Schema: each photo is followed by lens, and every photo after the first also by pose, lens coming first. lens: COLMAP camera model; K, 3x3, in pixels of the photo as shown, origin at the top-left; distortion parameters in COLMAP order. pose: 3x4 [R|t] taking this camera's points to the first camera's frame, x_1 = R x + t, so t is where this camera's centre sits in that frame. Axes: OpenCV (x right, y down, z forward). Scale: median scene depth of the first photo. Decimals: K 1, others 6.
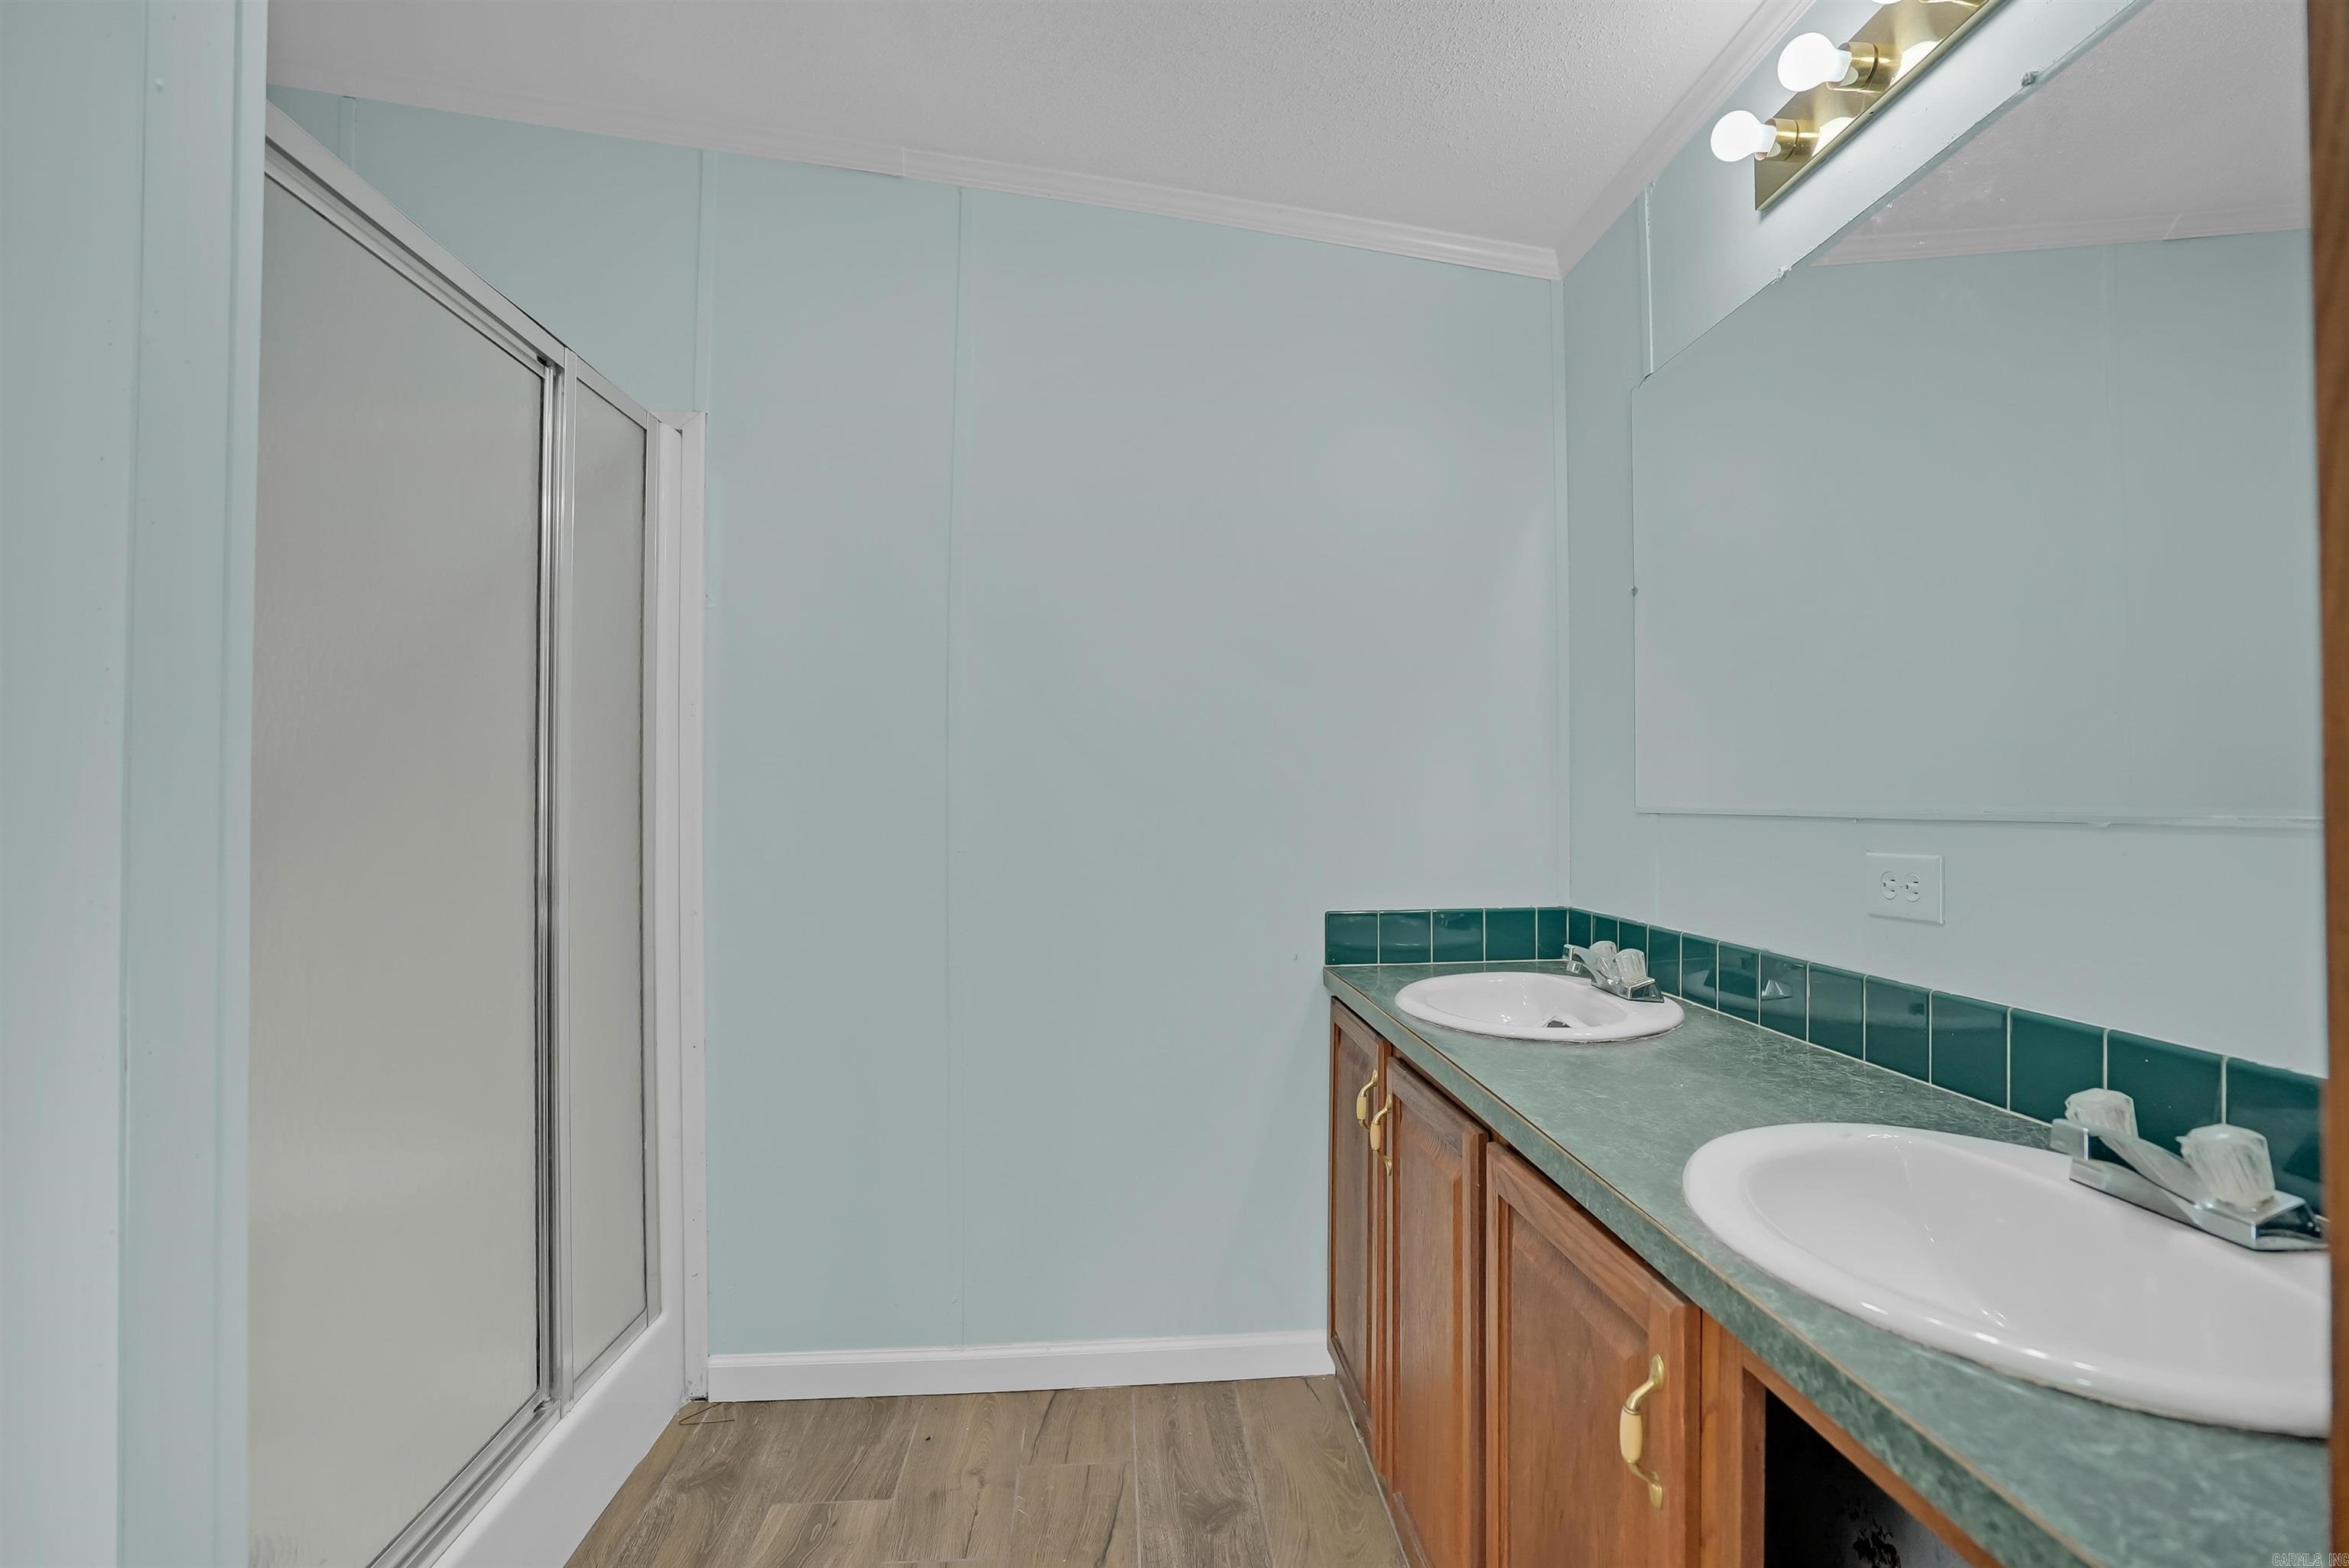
lens RADIAL K [[1094.0, 0, 1167.8], [0, 1094.0, 793.3], [0, 0, 1]] dist [-0.064171, 0.021161]
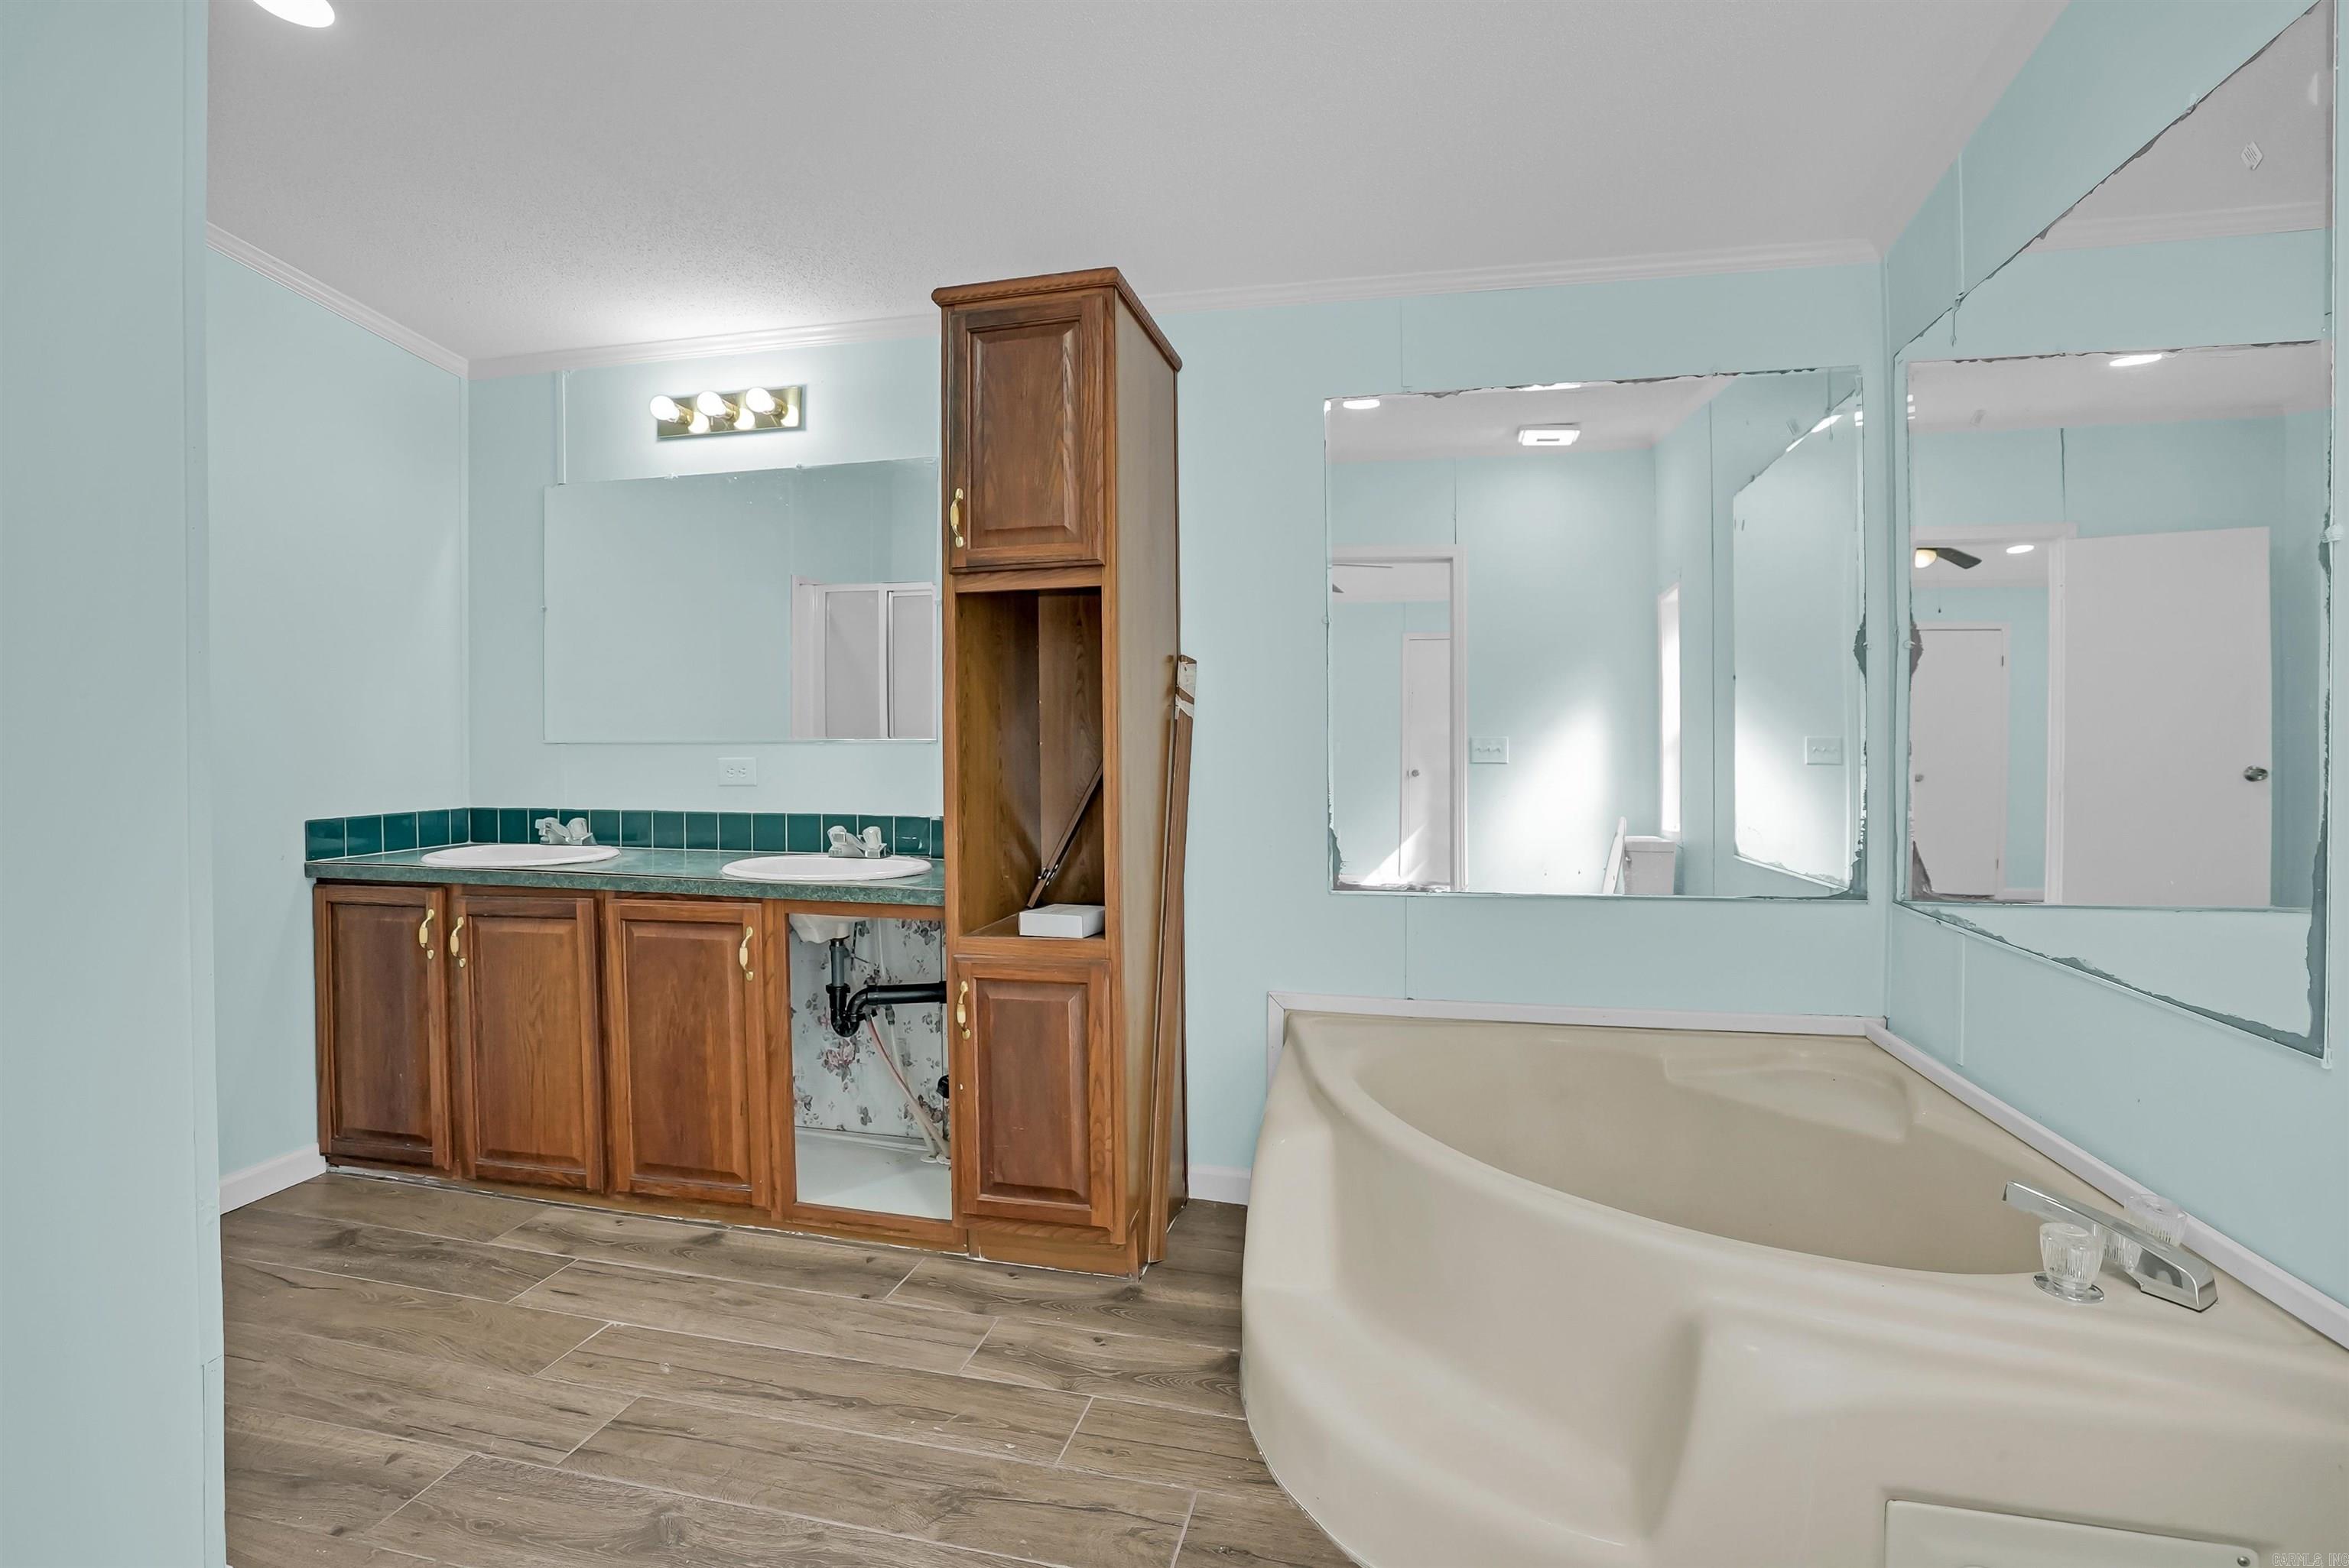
lens RADIAL K [[1113.7, 0, 1167.3], [0, 1113.7, 751.3], [0, 0, 1]] dist [-0.060778, 0.022242]
pose [[0.303788, -0.008948, 0.952698, -1.293084], [-0.006112, 0.999917, 0.011341, 0.007394], [-0.952720, -0.009268, 0.303708, -0.623345]]
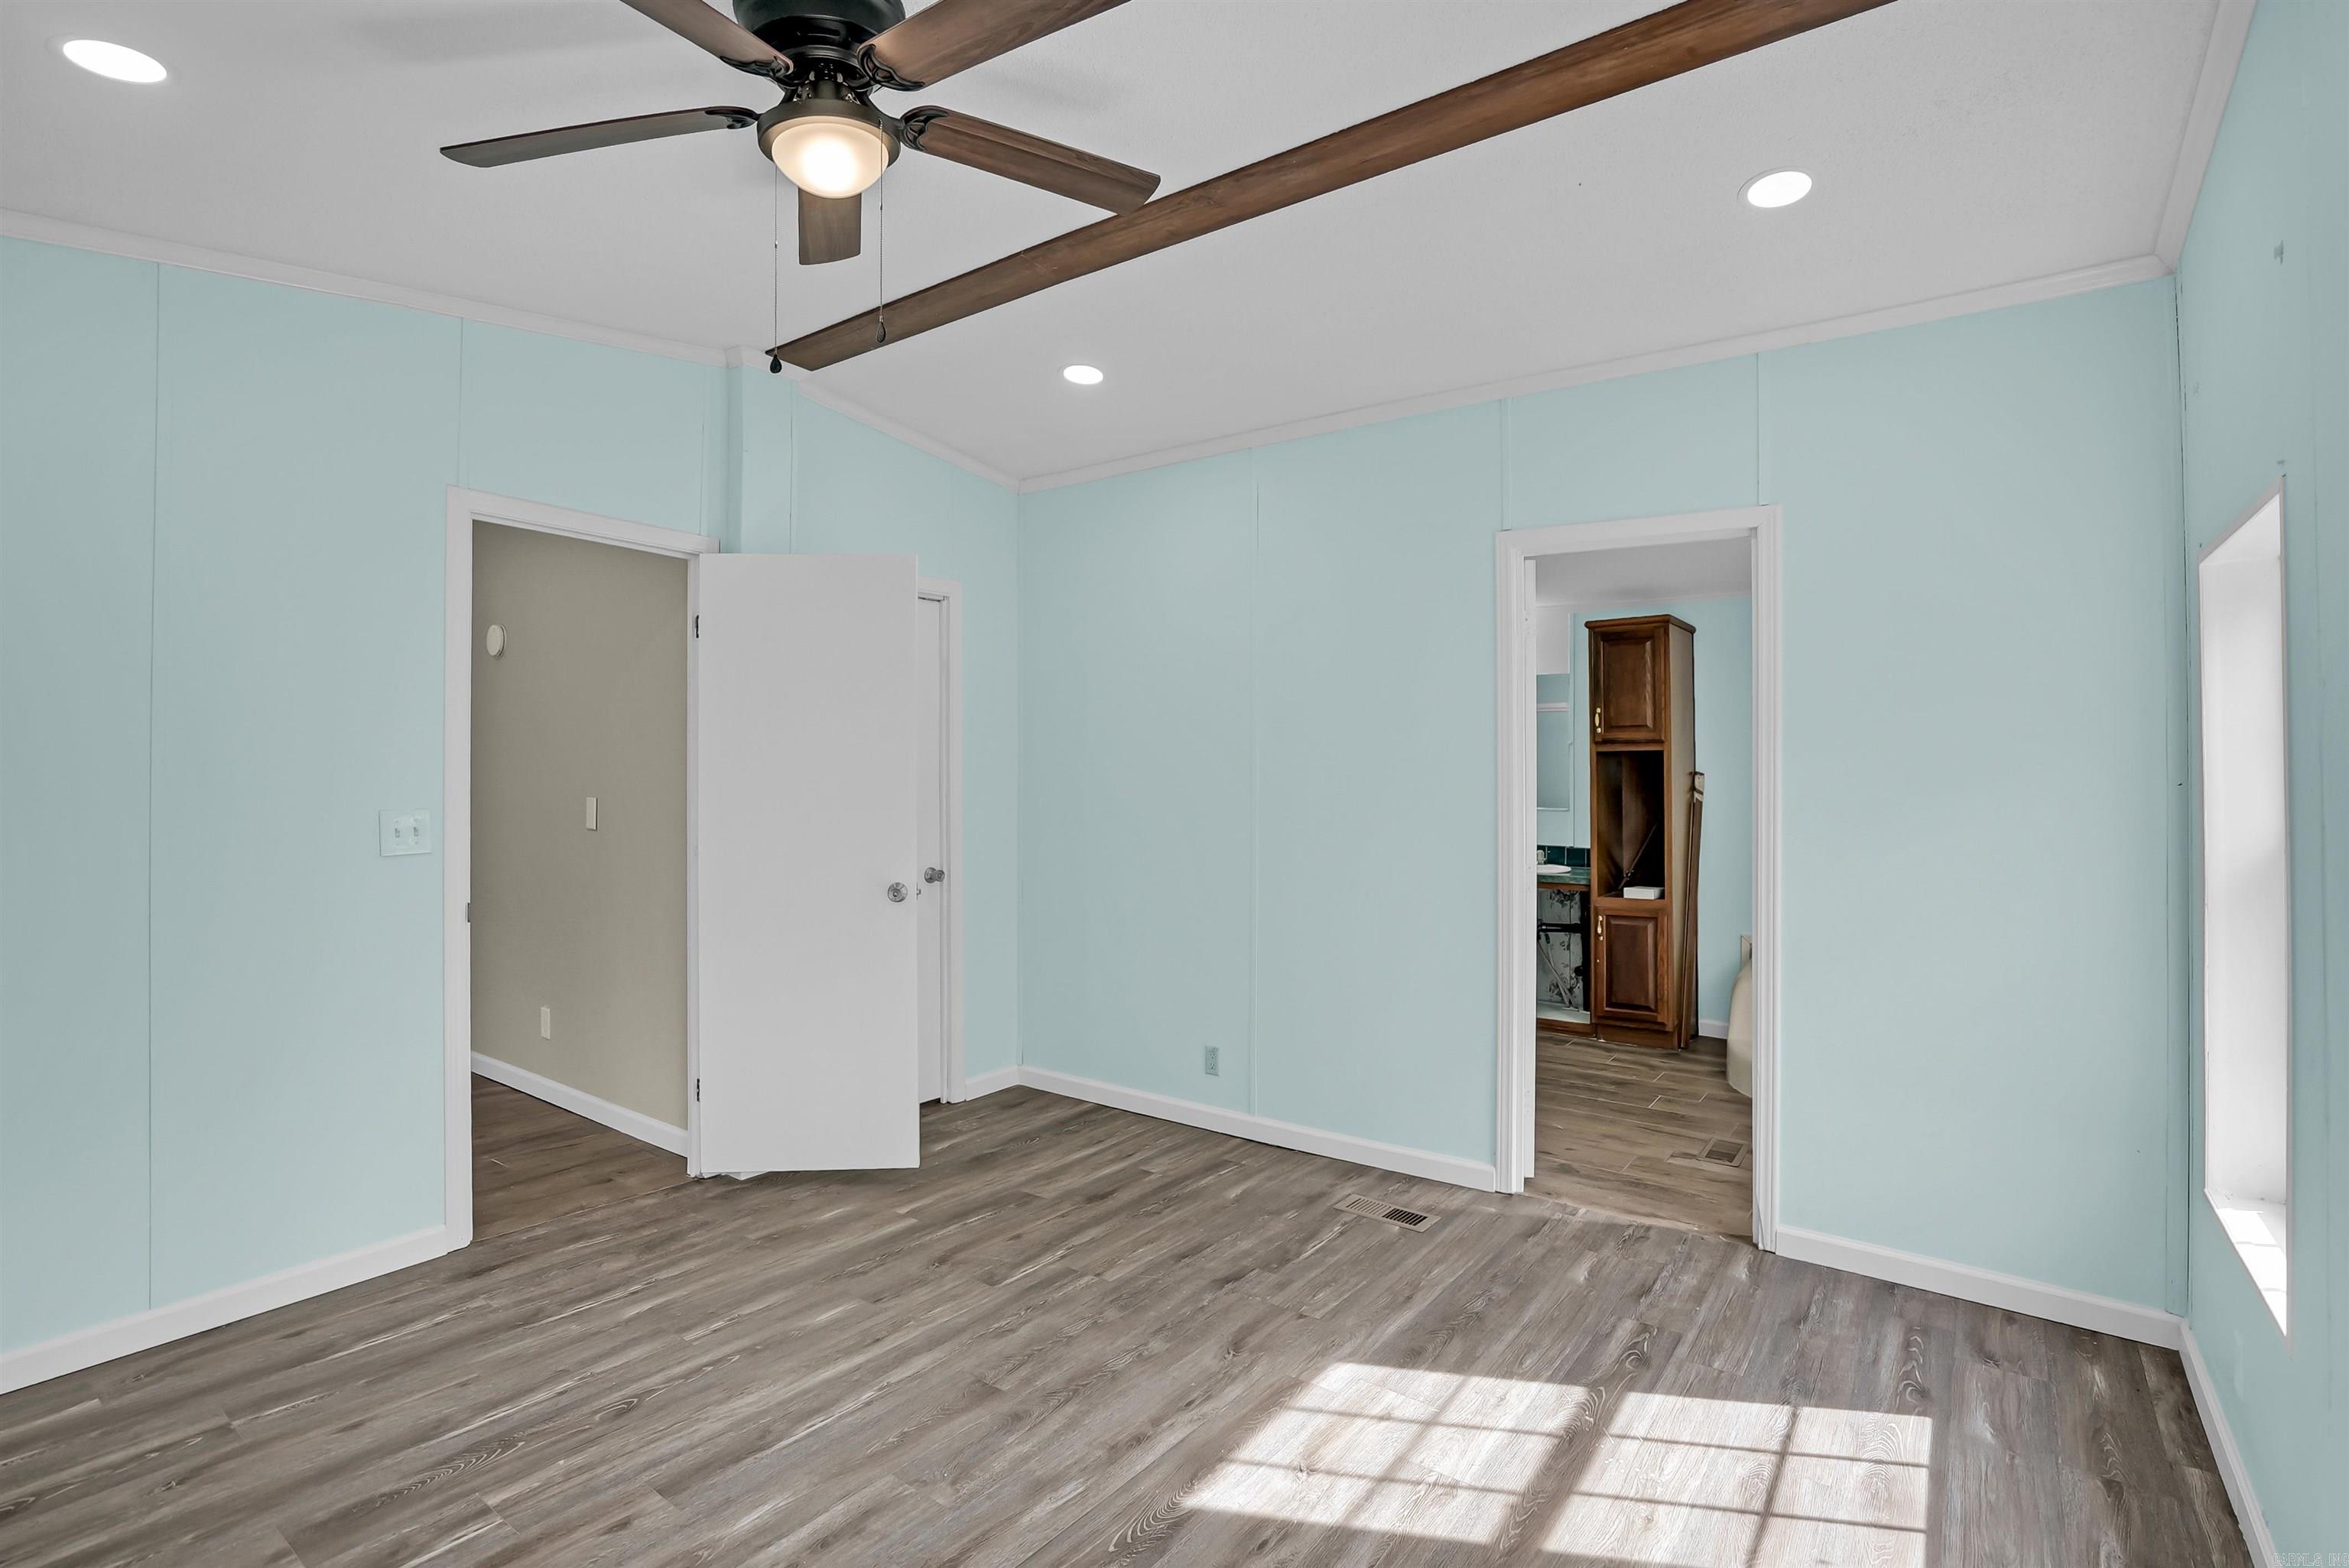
lens RADIAL K [[1113.7, 0, 1167.3], [0, 1113.7, 751.3], [0, 0, 1]] dist [-0.060778, 0.022242]
pose [[0.652767, 0.011880, 0.757465, -4.231650], [-0.010550, 0.999923, -0.006590, -0.200916], [-0.757485, -0.003690, 0.652842, -1.331476]]
